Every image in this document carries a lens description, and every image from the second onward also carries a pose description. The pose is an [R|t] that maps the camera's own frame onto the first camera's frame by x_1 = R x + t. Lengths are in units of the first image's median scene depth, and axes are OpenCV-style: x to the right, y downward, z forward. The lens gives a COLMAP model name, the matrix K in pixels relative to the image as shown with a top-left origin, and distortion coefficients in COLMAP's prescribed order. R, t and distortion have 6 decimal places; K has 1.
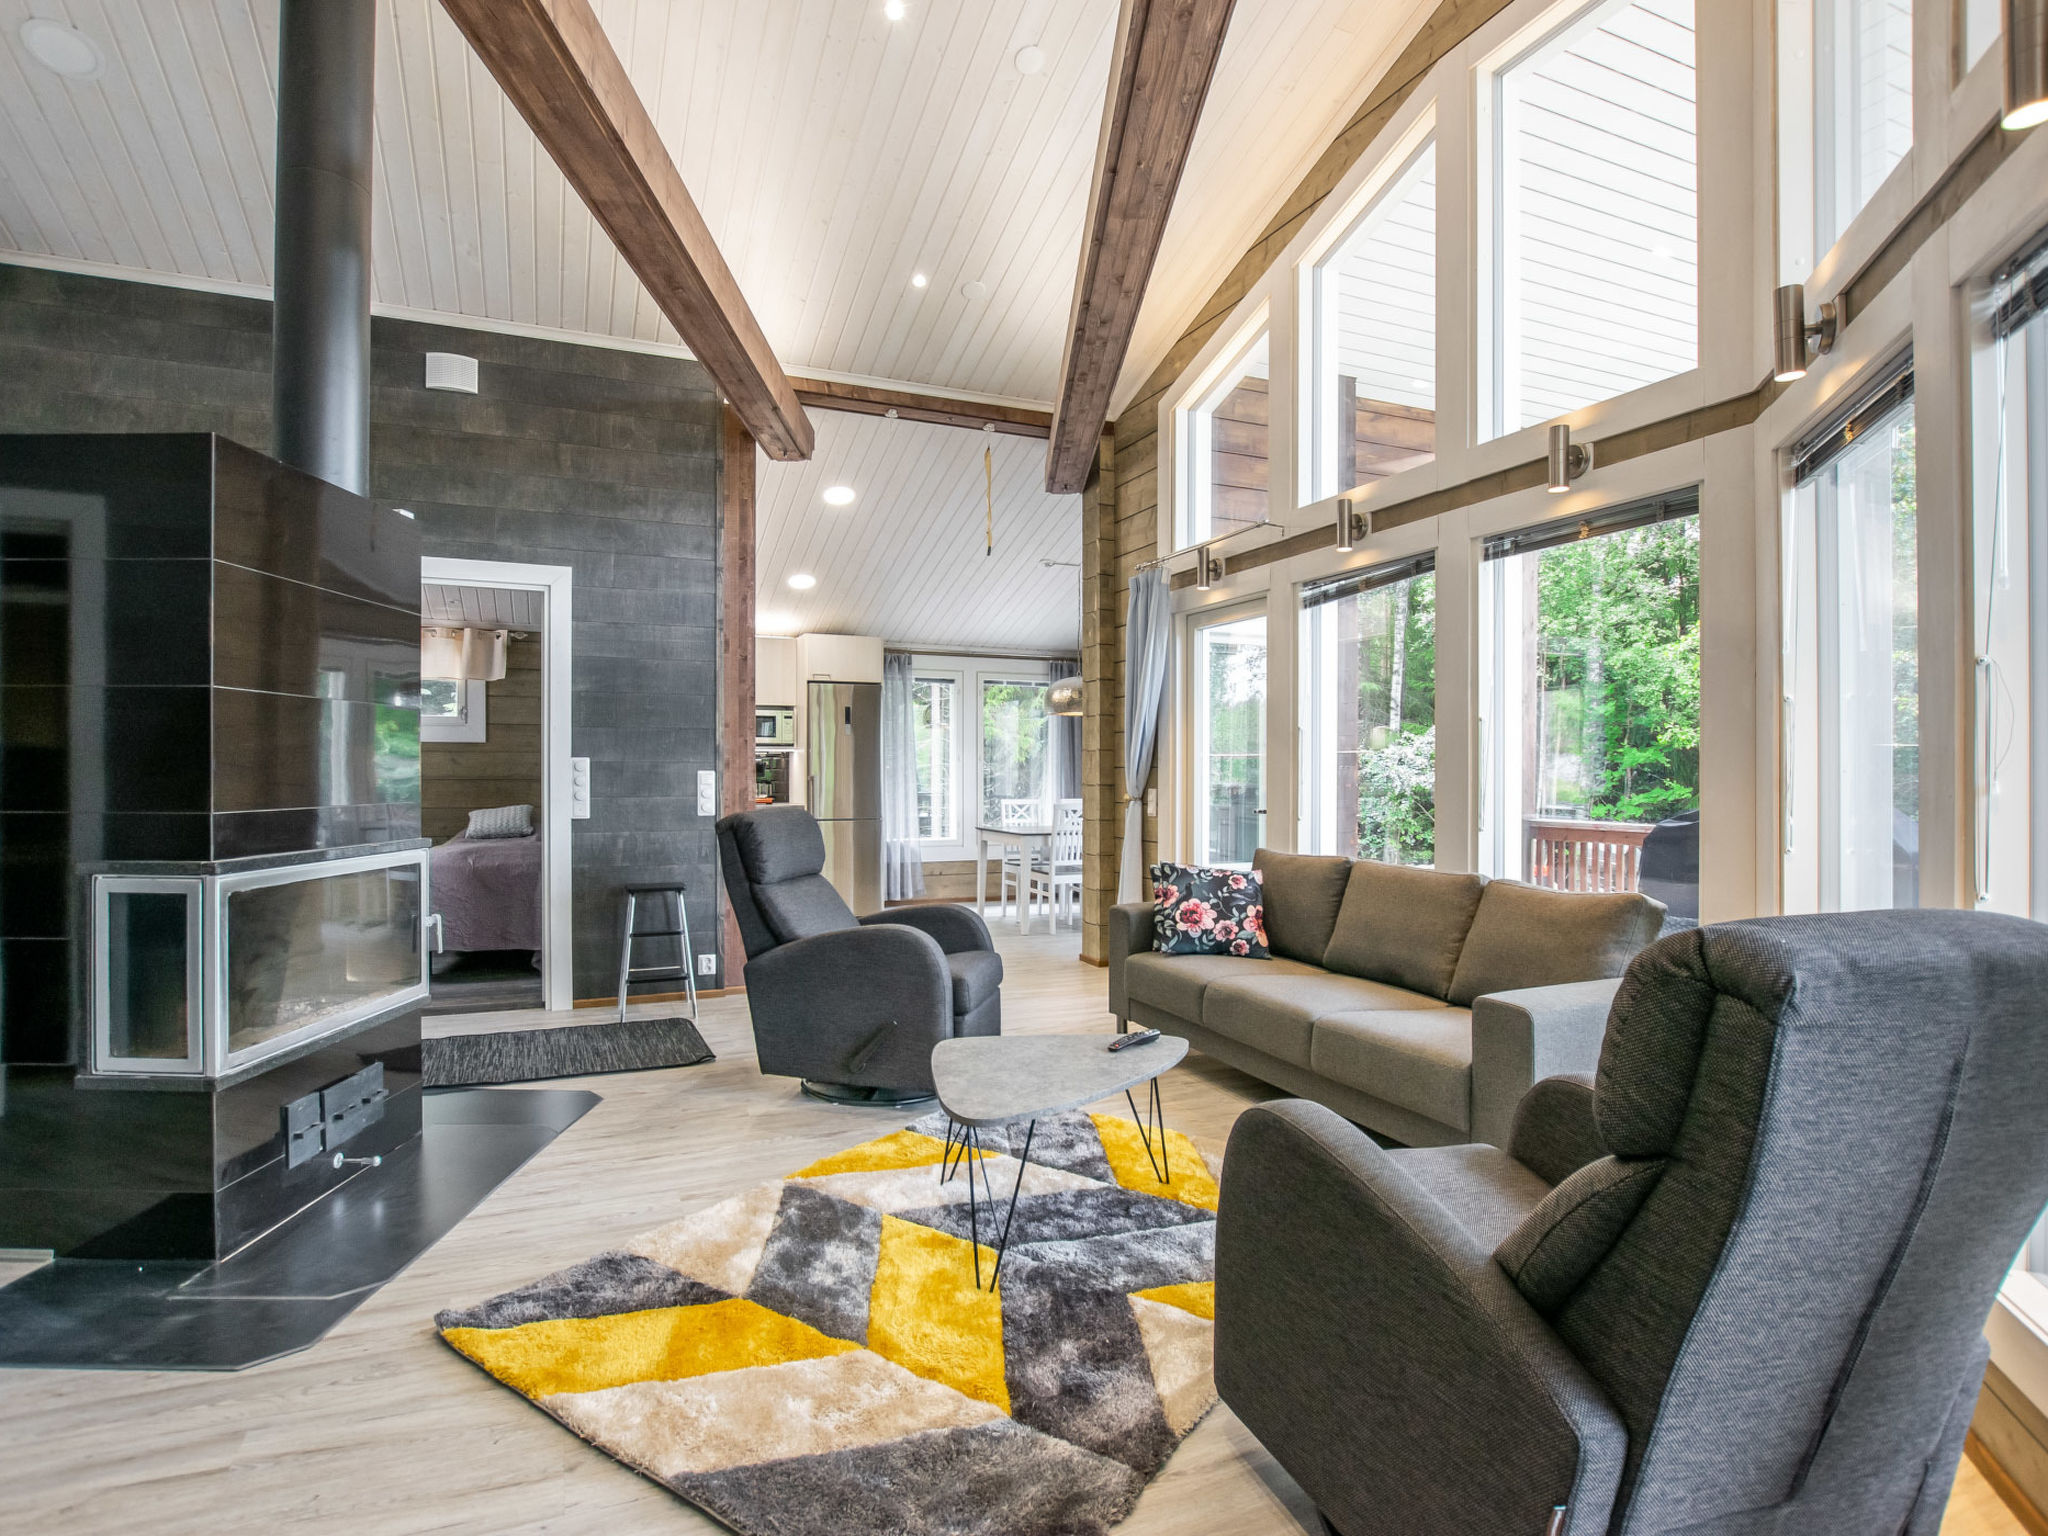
lens RADIAL K [[1017.2, 0, 1011.2], [0, 1017.2, 775.5], [0, 0, 1]] dist [-0.031460, 0.001693]
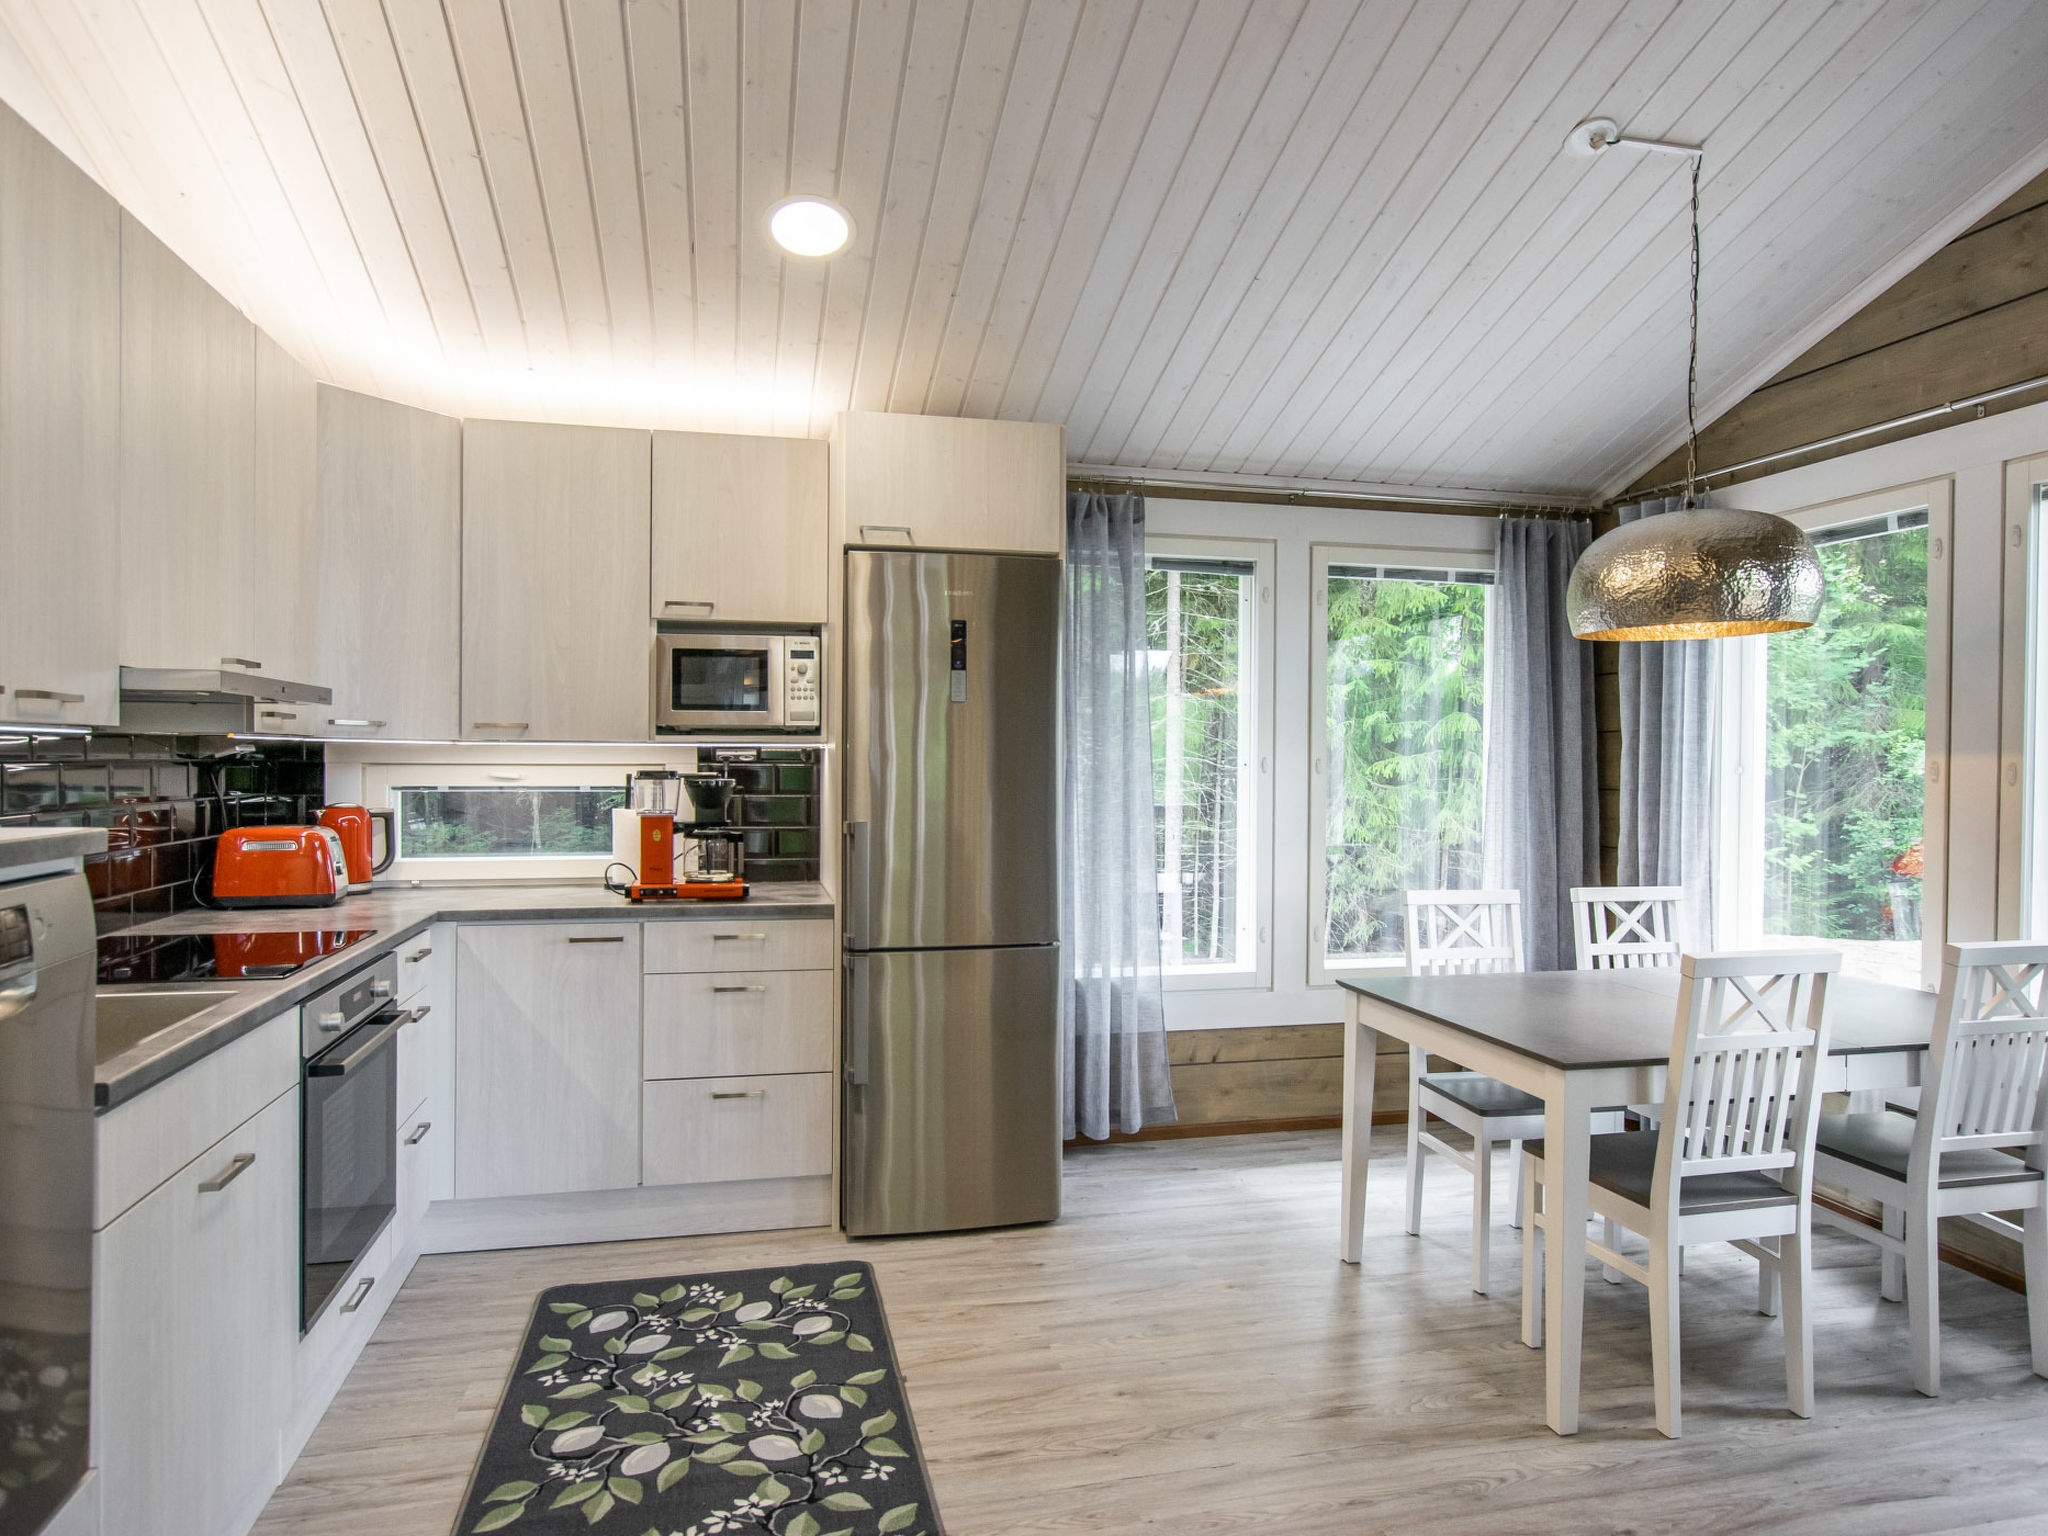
lens RADIAL K [[1136.5, 0, 1021.8], [0, 1136.5, 767.0], [0, 0, 1]] dist [0.000775, 0.000562]
pose [[0.981985, 0.007825, -0.188797, -0.061640], [-0.006910, 0.999961, 0.005501, -0.018218], [0.188832, -0.004097, 0.982001, 0.570557]]
